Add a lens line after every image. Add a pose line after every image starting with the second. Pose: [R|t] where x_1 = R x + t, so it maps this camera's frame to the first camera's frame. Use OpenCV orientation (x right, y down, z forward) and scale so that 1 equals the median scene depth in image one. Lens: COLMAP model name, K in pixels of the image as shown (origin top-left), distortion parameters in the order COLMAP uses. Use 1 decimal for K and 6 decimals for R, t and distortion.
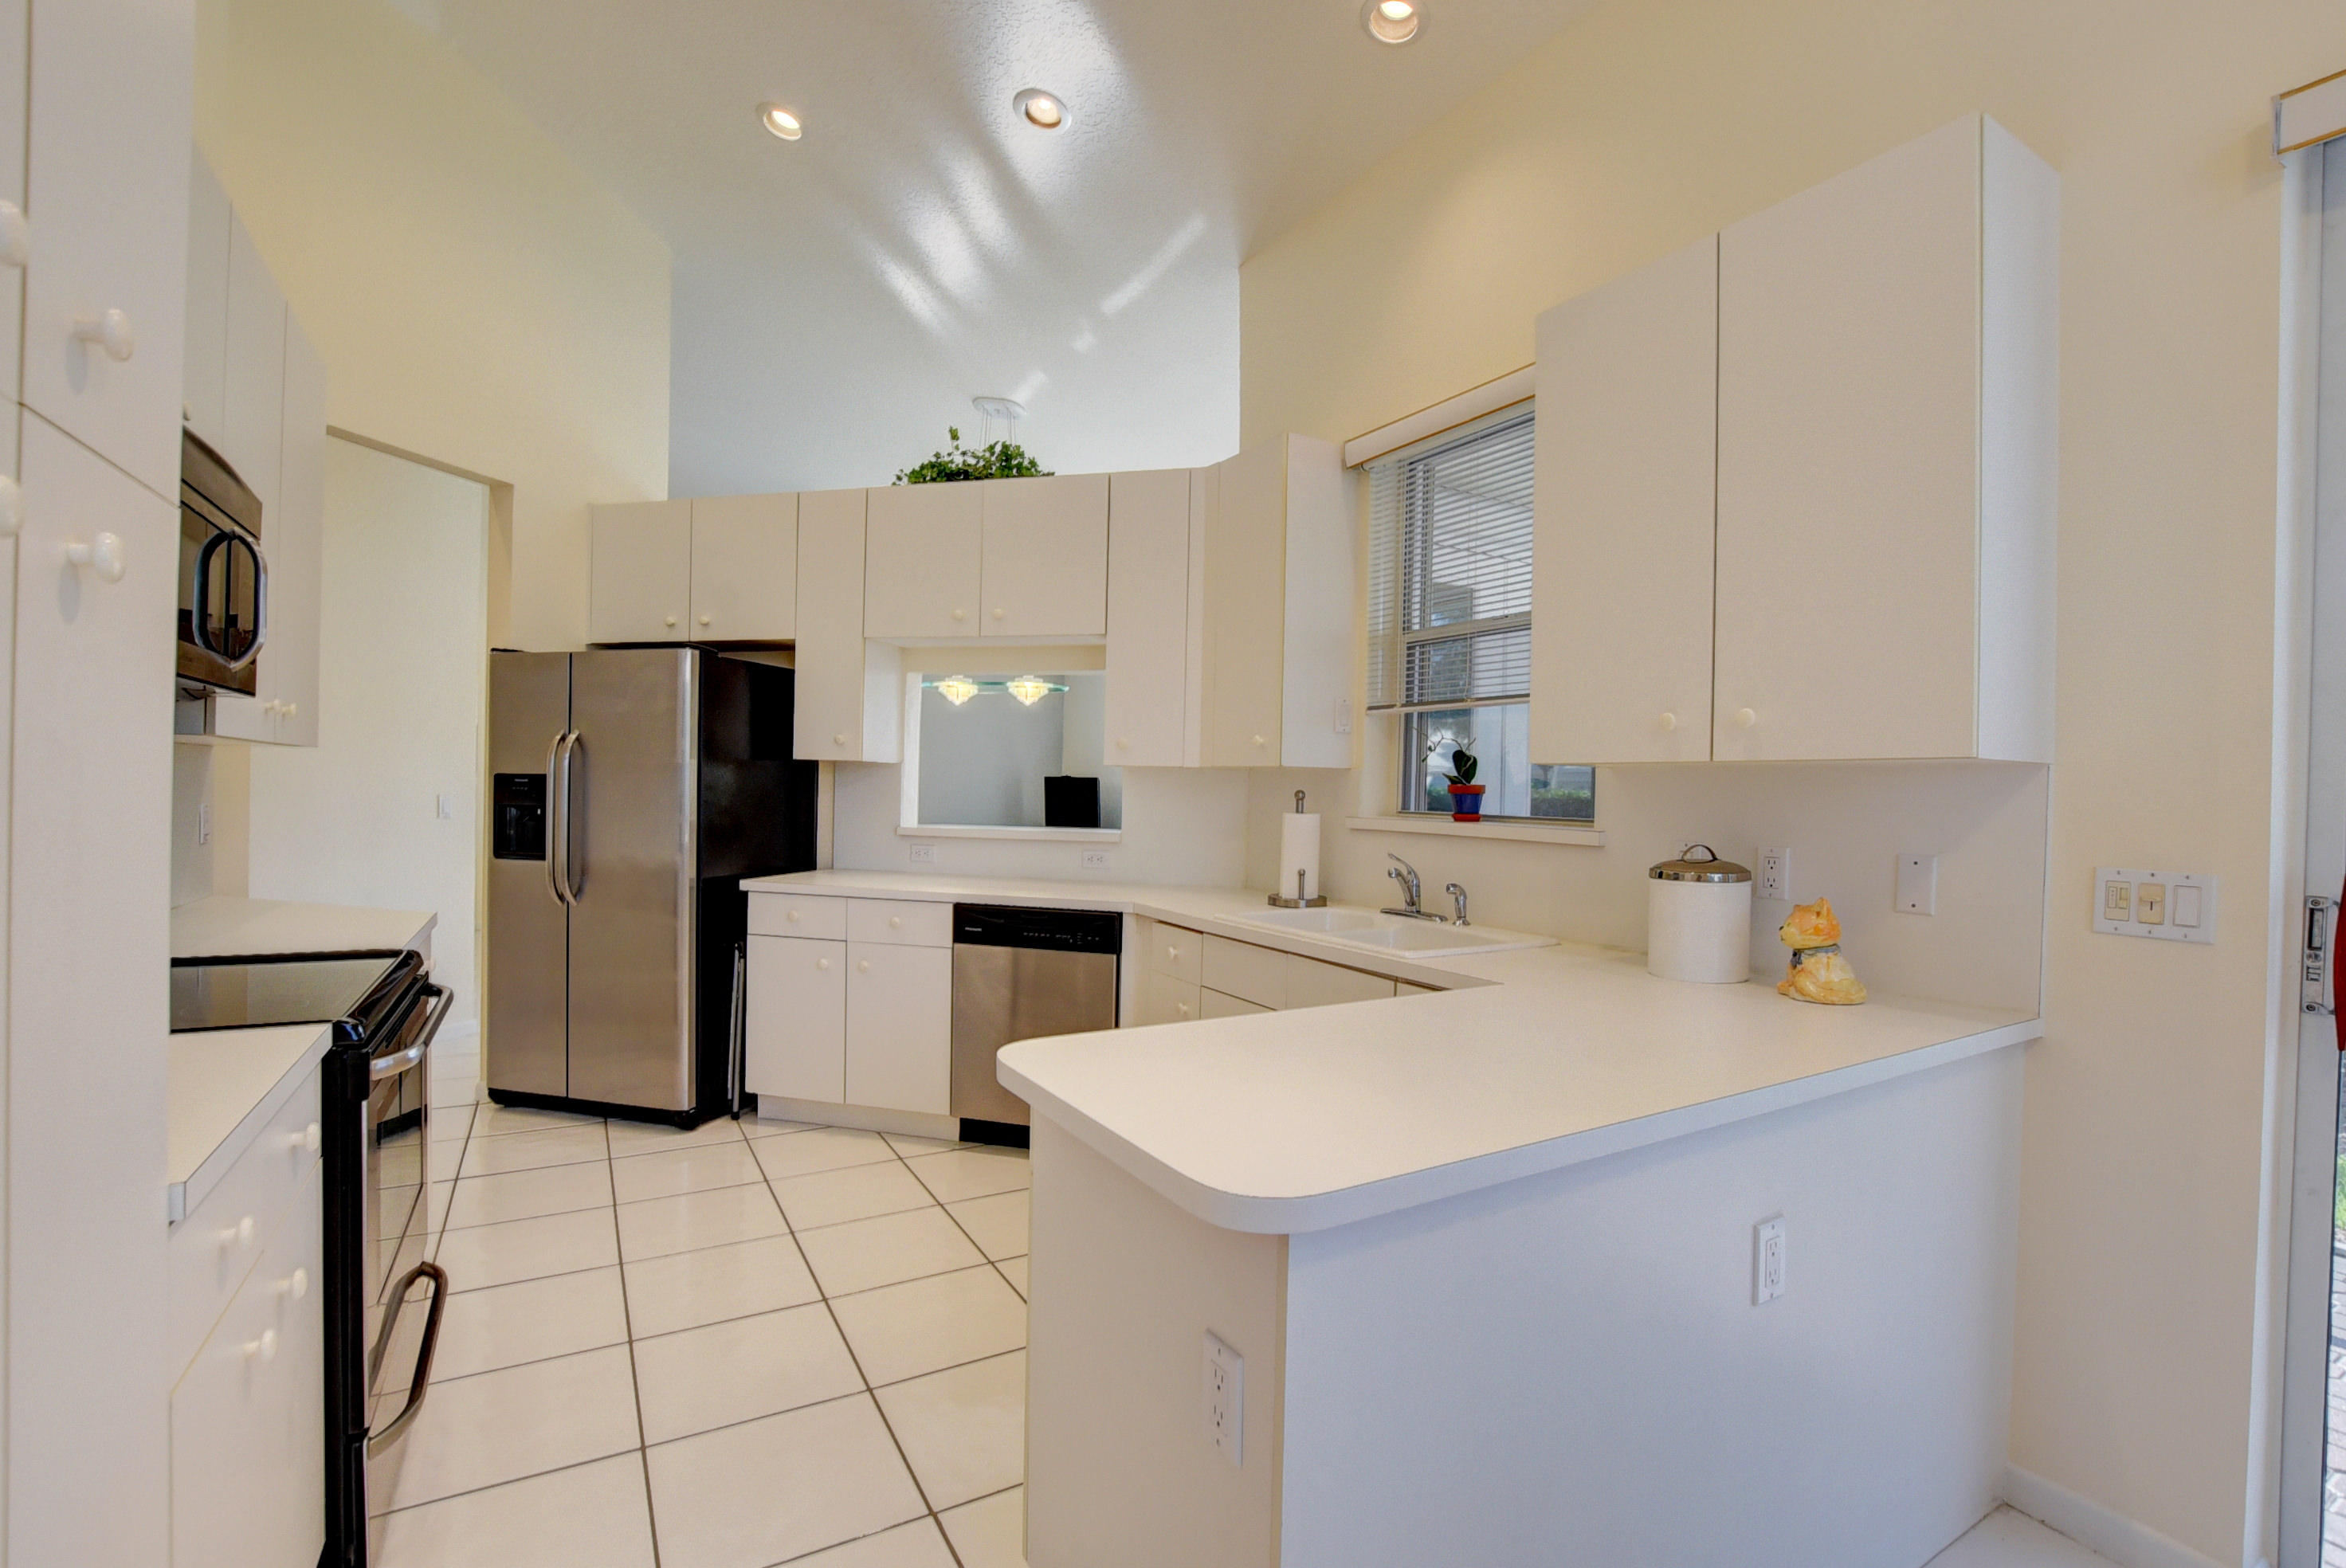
lens RADIAL K [[1038.3, 0, 1163.2], [0, 1038.3, 783.3], [0, 0, 1]] dist [-0.023960, 0.002020]
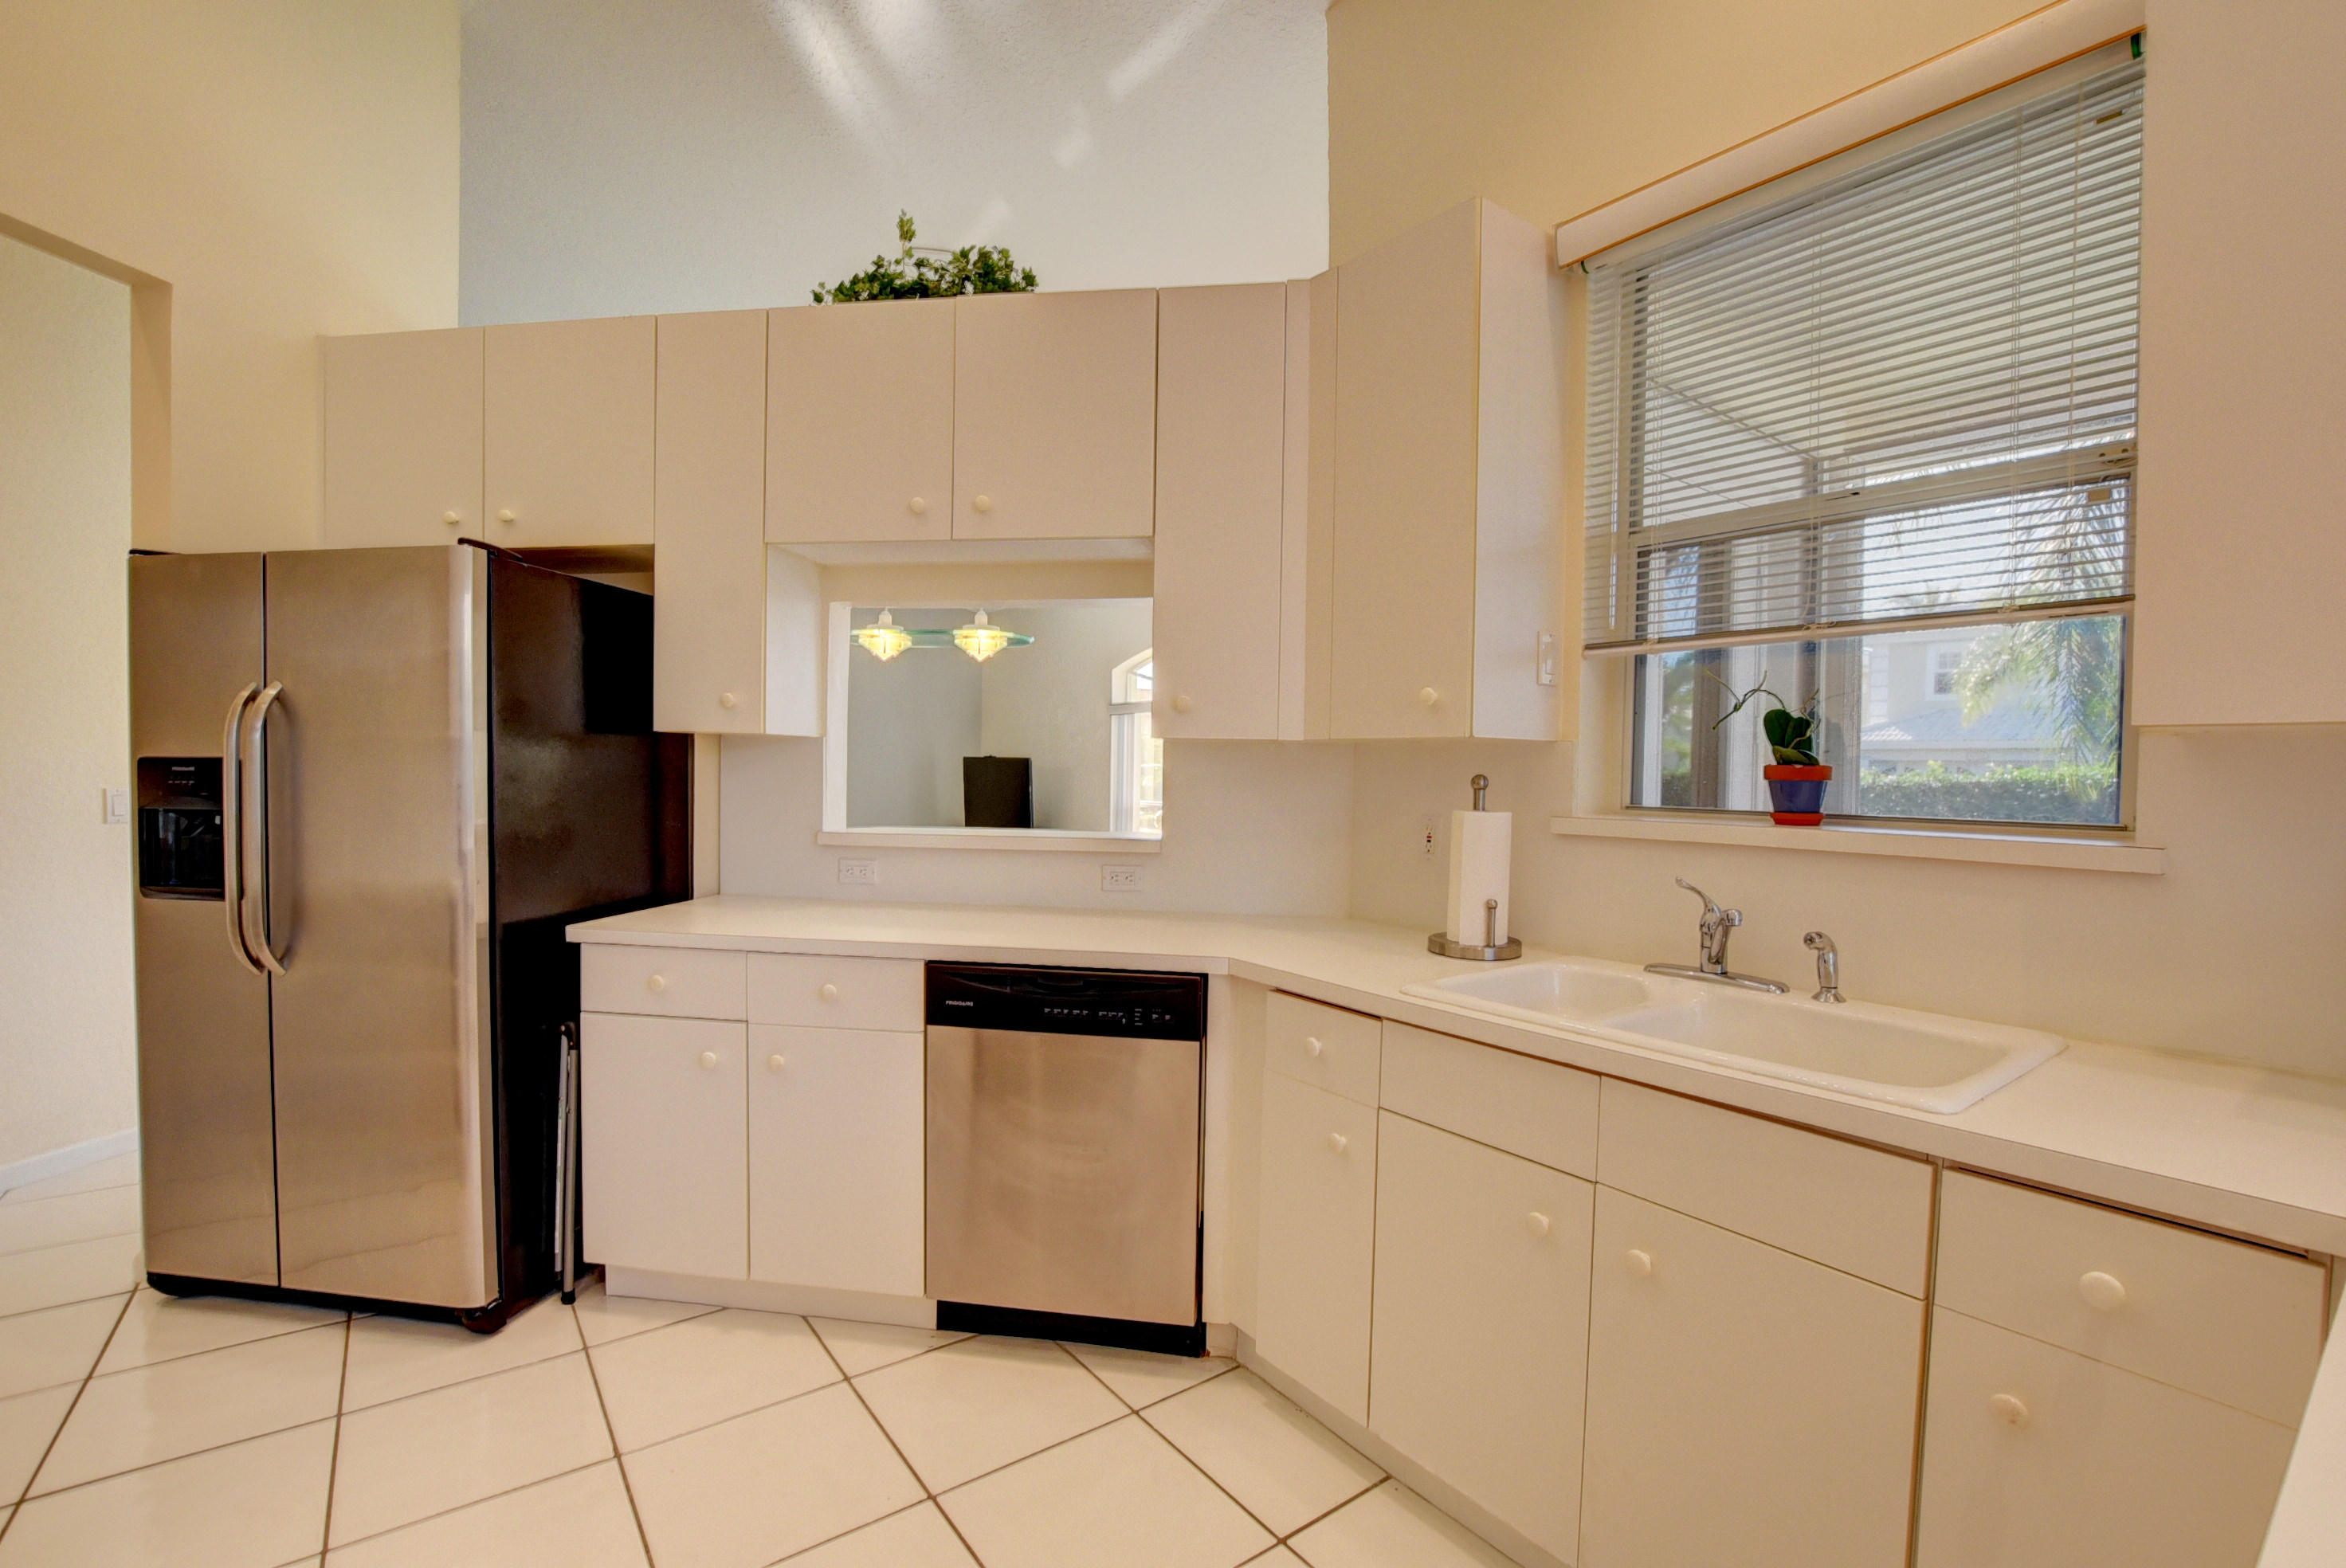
lens RADIAL K [[1038.3, 0, 1162.0], [0, 1038.3, 784.7], [0, 0, 1]] dist [-0.023960, 0.002020]
pose [[0.994148, -0.008479, 0.107694, -0.121066], [0.006175, 0.999745, 0.021705, -0.002298], [-0.107850, -0.020912, 0.993947, 0.352029]]
